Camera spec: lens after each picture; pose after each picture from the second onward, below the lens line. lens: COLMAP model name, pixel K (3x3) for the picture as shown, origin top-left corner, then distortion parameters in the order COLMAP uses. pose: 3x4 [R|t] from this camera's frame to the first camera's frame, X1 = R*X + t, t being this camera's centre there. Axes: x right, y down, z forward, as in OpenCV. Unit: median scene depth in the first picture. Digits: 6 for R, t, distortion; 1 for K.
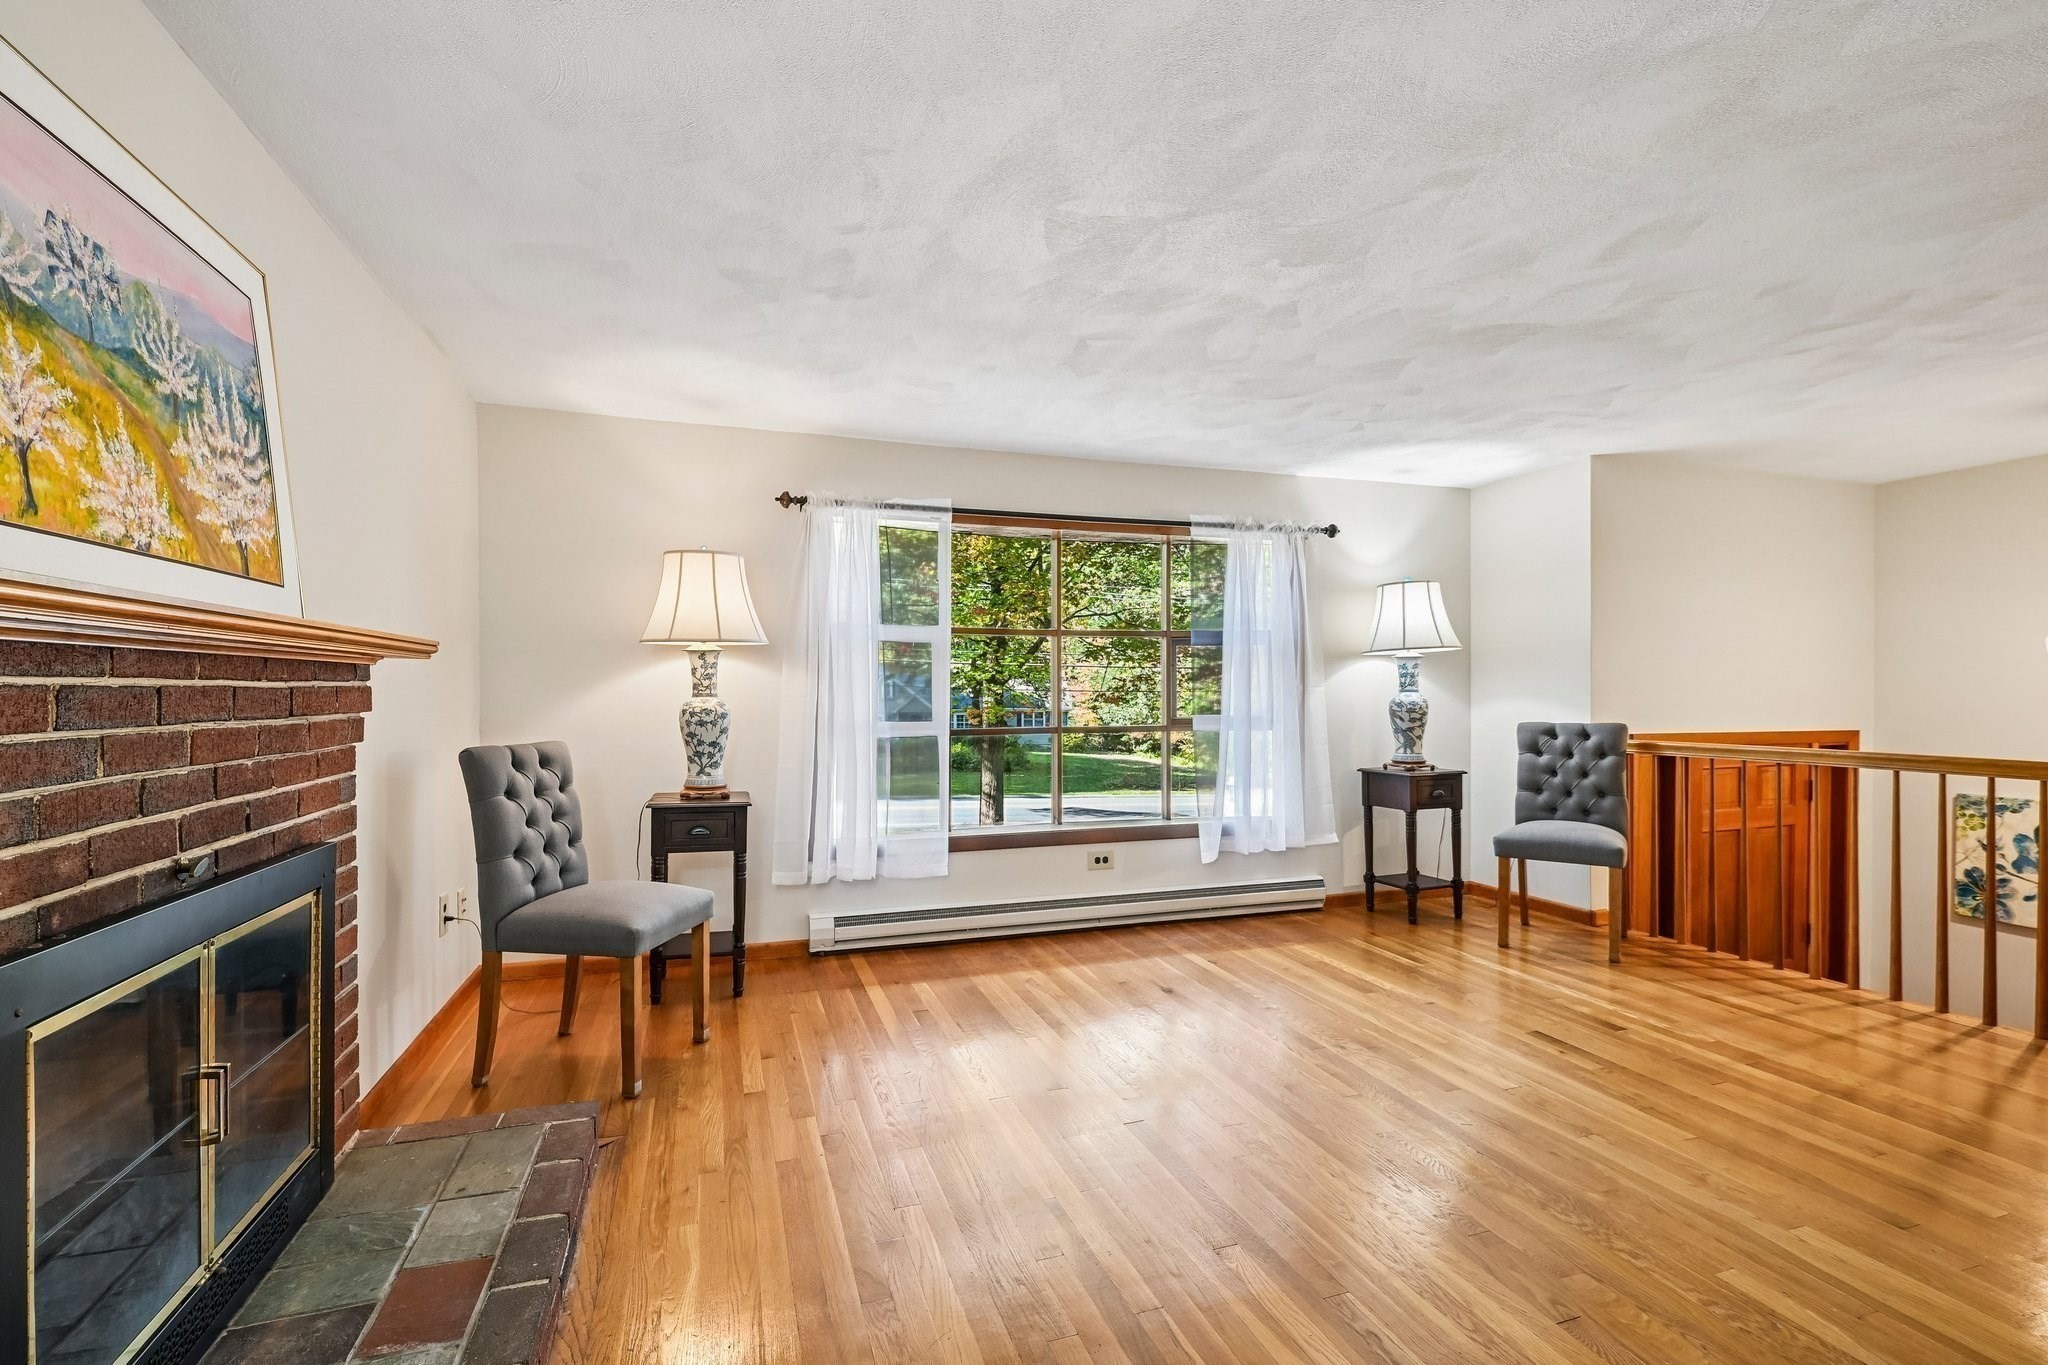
lens RADIAL K [[924.4, 0, 1025.1], [0, 924.4, 703.9], [0, 0, 1]] dist [0.001282, 0.000003]
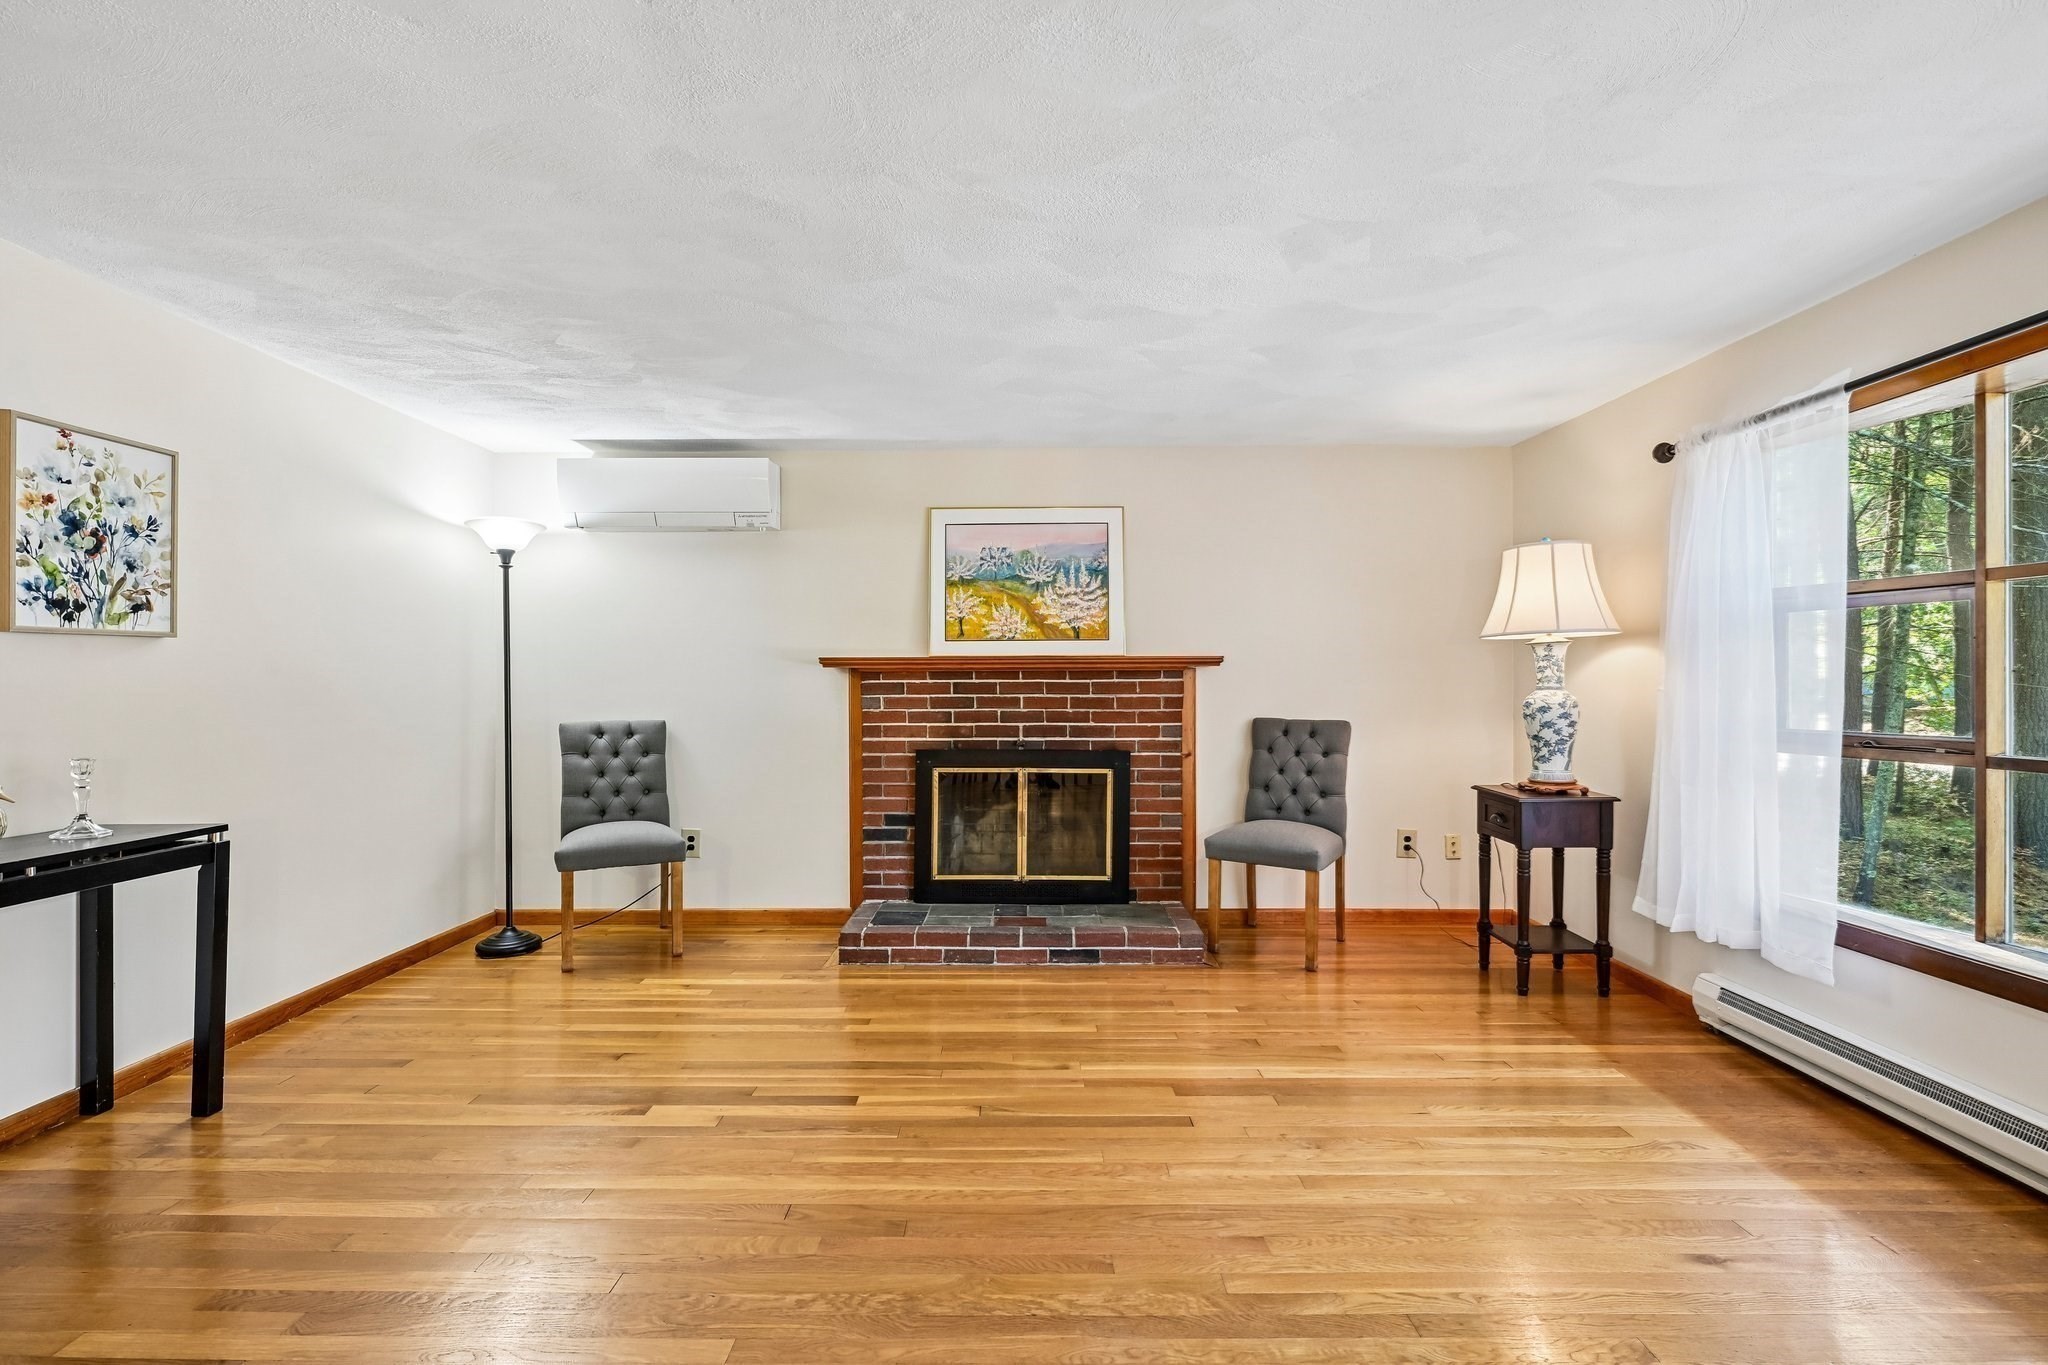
lens RADIAL K [[916.7, 0, 1023.5], [0, 916.7, 679.1], [0, 0, 1]] dist [0.002058, 0.000381]
pose [[-0.319872, 0.001058, -0.947460, 0.640787], [-0.010996, 0.999928, 0.004829, -0.014577], [0.947397, 0.011963, -0.319838, 0.658509]]
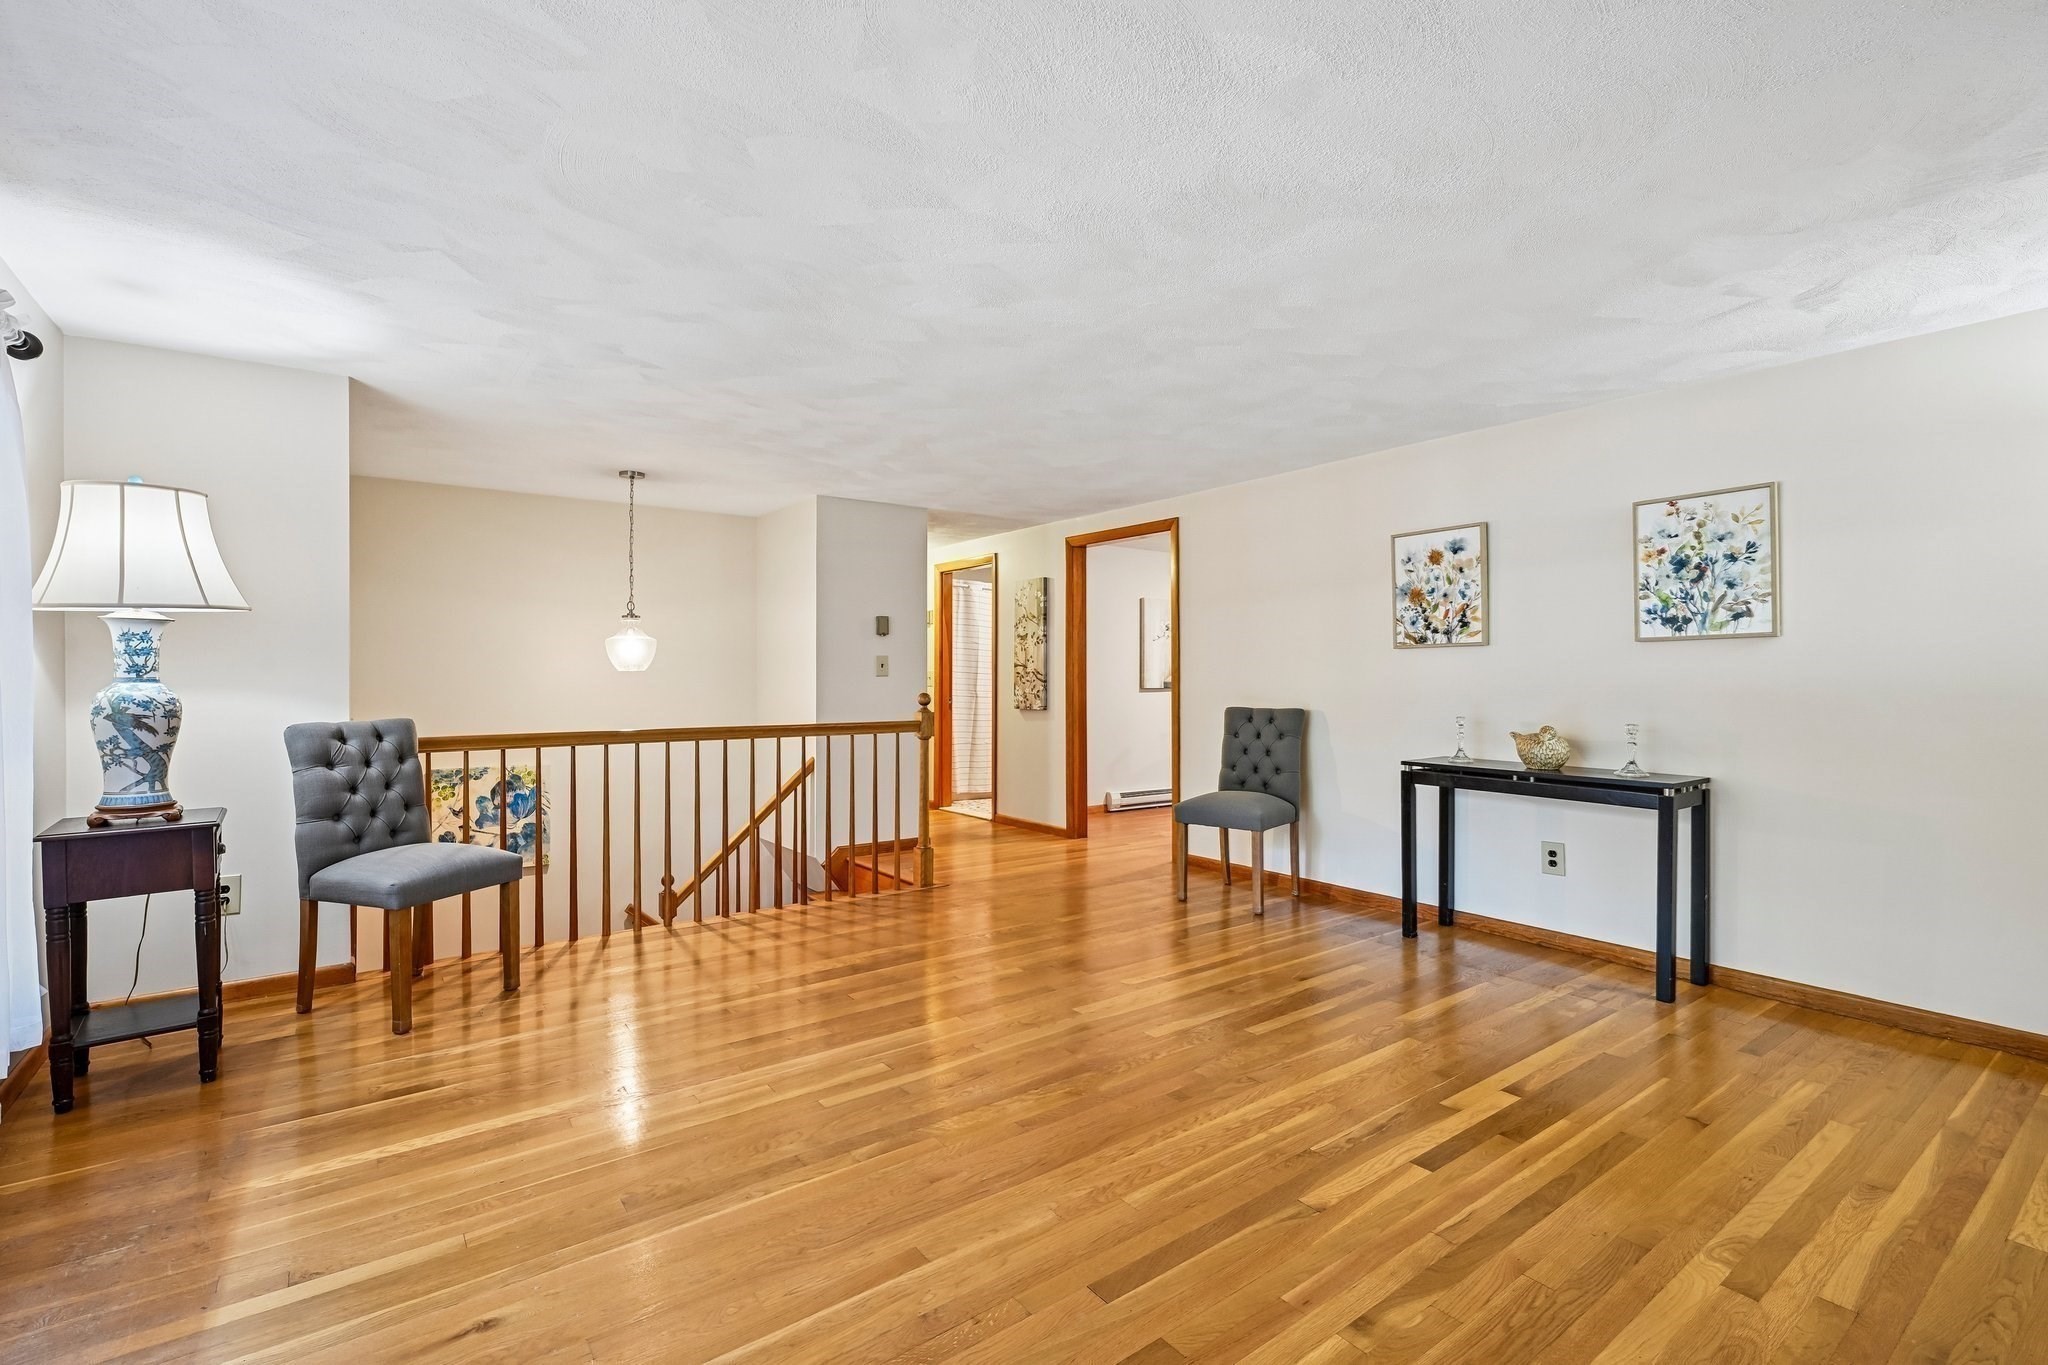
lens RADIAL K [[916.7, 0, 1023.5], [0, 916.7, 679.1], [0, 0, 1]] dist [0.002058, 0.000381]
pose [[-0.308558, -0.001779, 0.951204, -0.305581], [0.013717, 0.999886, 0.006319, -0.011725], [-0.951106, 0.014998, -0.308499, 0.729344]]
